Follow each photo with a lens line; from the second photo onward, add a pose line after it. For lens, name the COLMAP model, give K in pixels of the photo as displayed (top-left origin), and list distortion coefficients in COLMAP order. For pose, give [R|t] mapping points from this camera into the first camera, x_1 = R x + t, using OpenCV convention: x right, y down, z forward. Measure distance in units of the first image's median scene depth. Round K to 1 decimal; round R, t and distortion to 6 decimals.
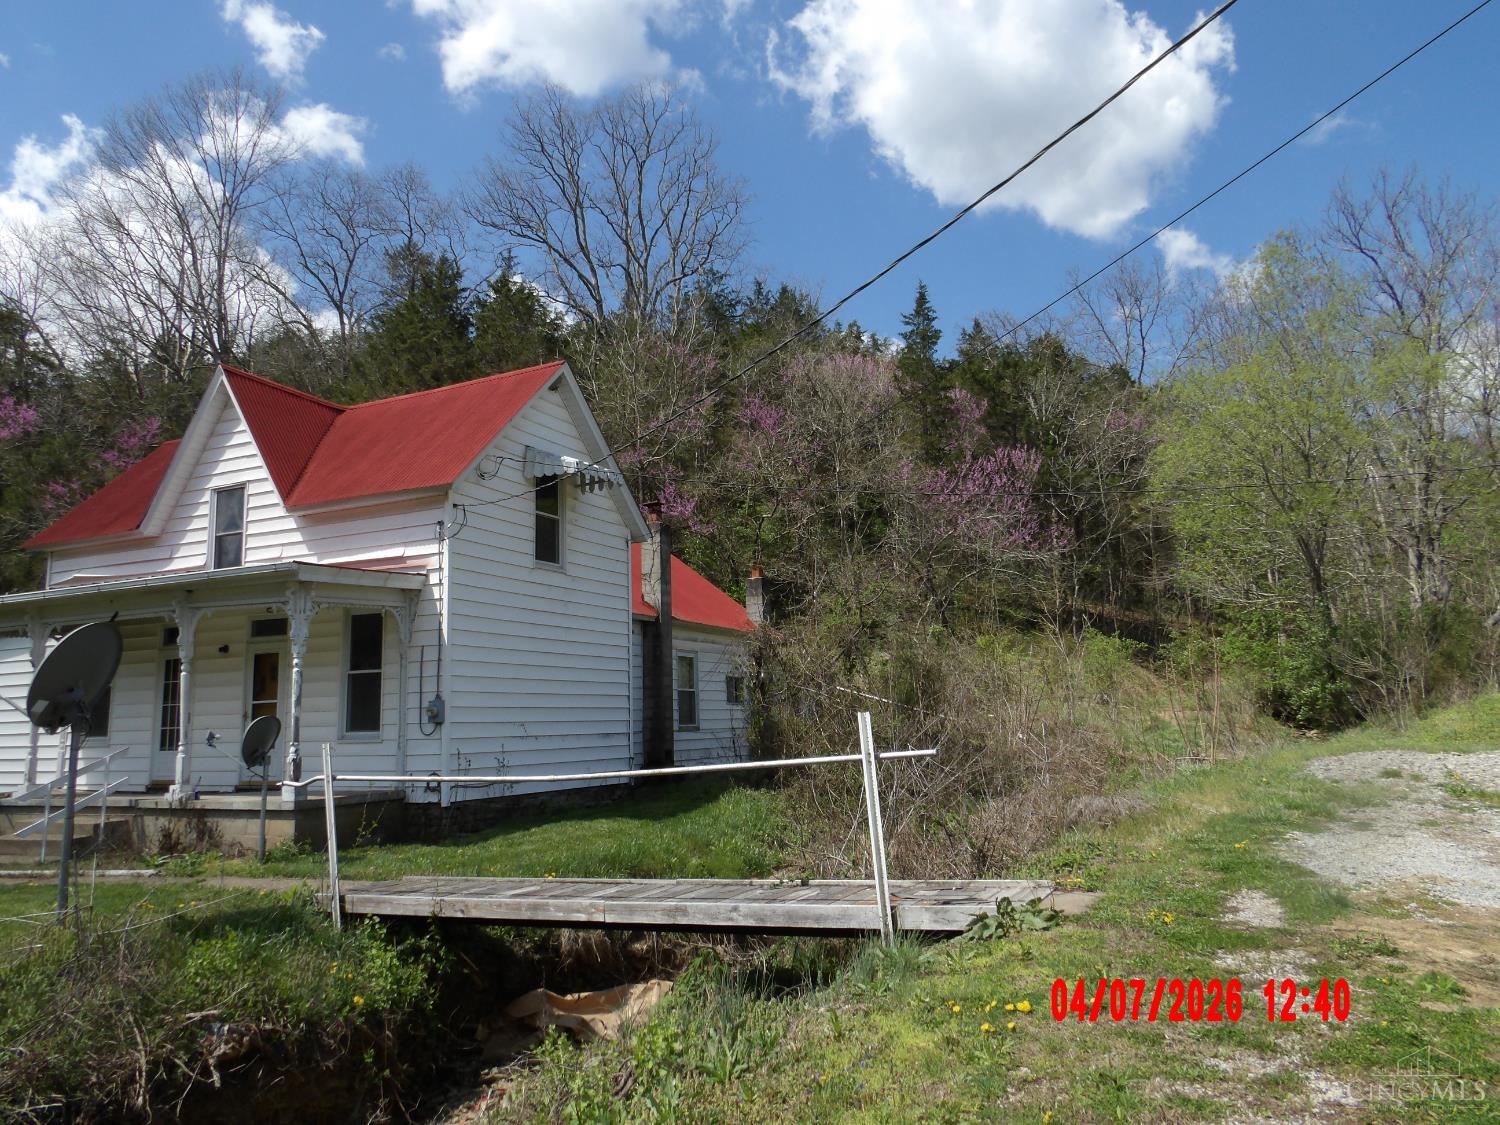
lens RADIAL K [[1096.9, 0, 744.0], [0, 1096.9, 569.0], [0, 0, 1]] dist [-0.000598, 0.039894]
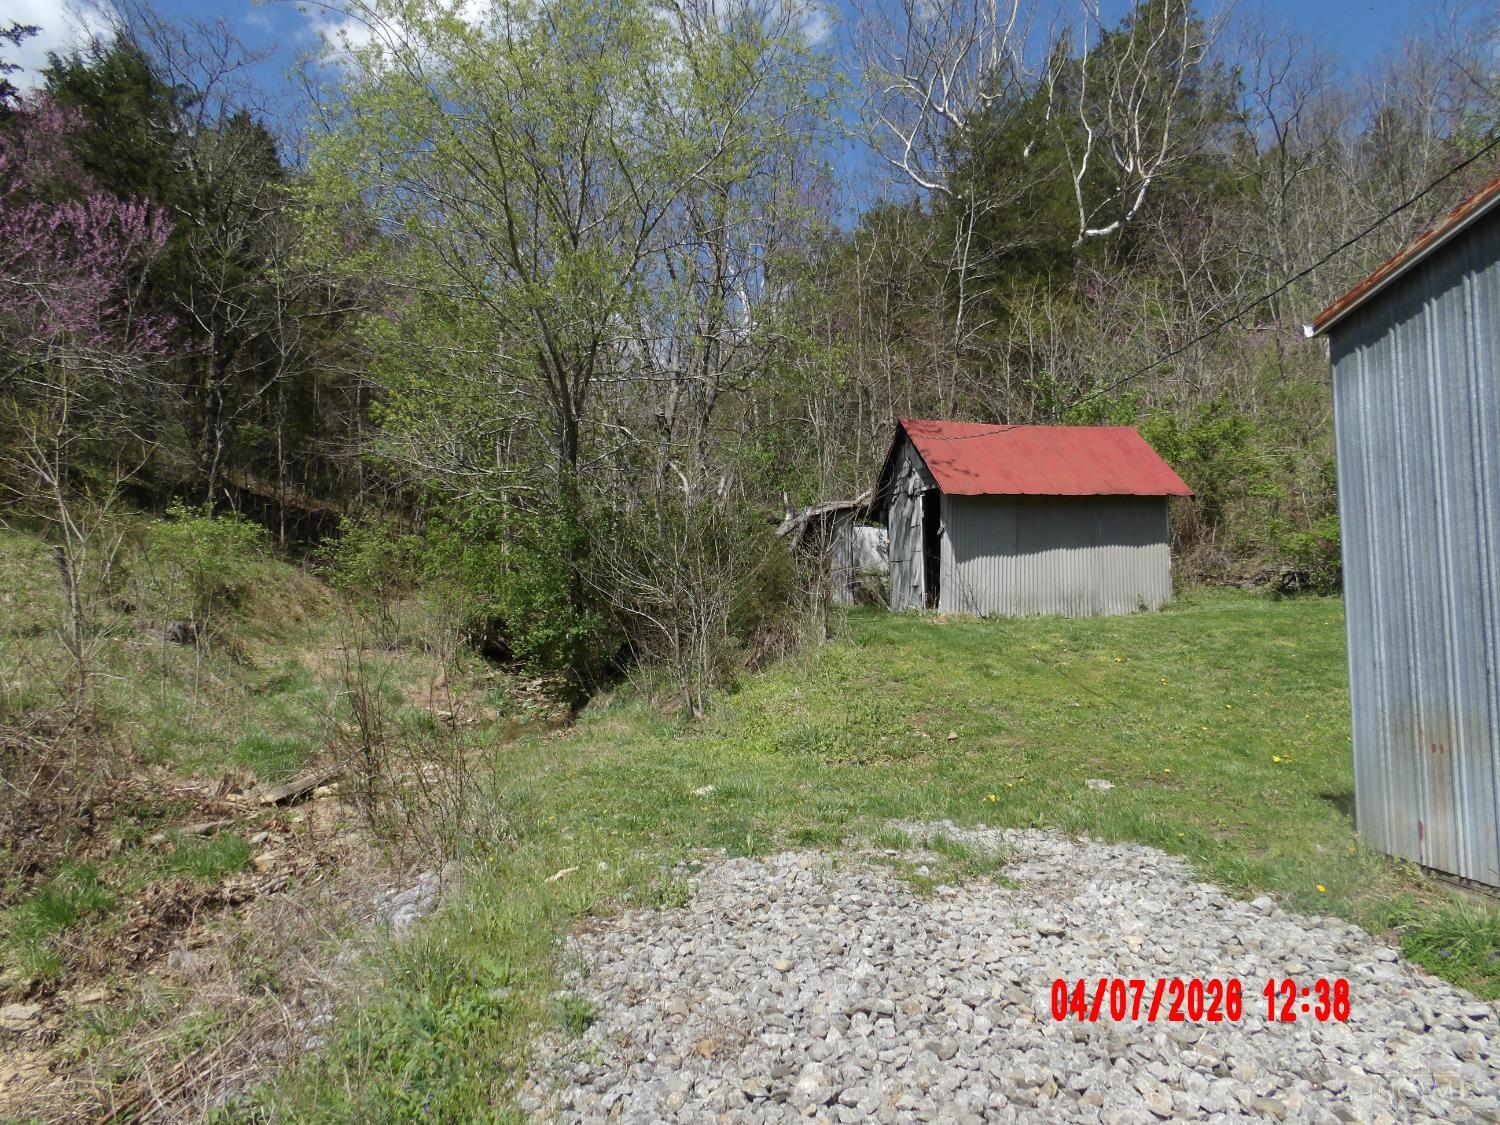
lens RADIAL K [[1096.9, 0, 744.0], [0, 1096.9, 569.0], [0, 0, 1]] dist [-0.000598, 0.039894]
pose [[0.779526, 0.060255, 0.623465, 0.172086], [-0.104599, 0.993908, 0.034725, 0.037652], [-0.617574, -0.092283, 0.781080, 0.357732]]
